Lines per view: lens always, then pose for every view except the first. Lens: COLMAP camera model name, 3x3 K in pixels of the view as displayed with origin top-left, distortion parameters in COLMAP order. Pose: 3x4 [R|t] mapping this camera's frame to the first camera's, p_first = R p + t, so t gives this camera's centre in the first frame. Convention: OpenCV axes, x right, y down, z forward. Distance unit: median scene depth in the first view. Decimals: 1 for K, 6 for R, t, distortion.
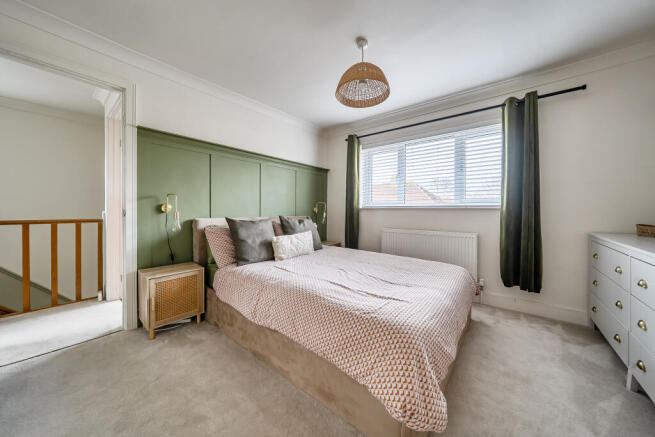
lens RADIAL K [[223.1, 0, 328.4], [0, 223.1, 210.5], [0, 0, 1]] dist [-0.000131, 0.000004]
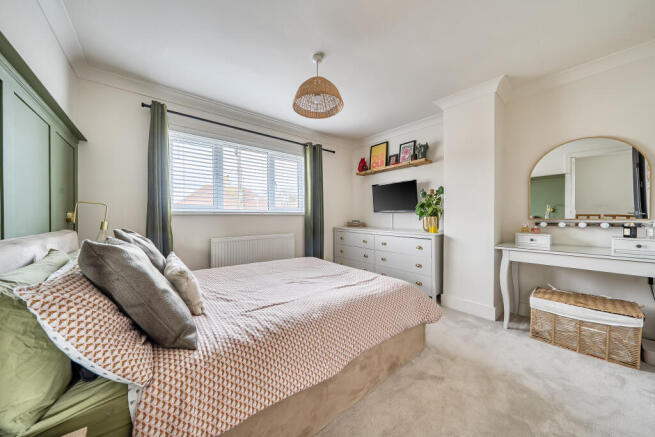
lens RADIAL K [[224.7, 0, 327.5], [0, 224.7, 218.5], [0, 0, 1]] dist [-0.000025, -0.000018]
pose [[0.201558, -0.019546, 0.979281, -0.652886], [0.005325, 0.999808, 0.018860, -0.010567], [-0.979462, 0.001414, 0.201624, 0.547837]]
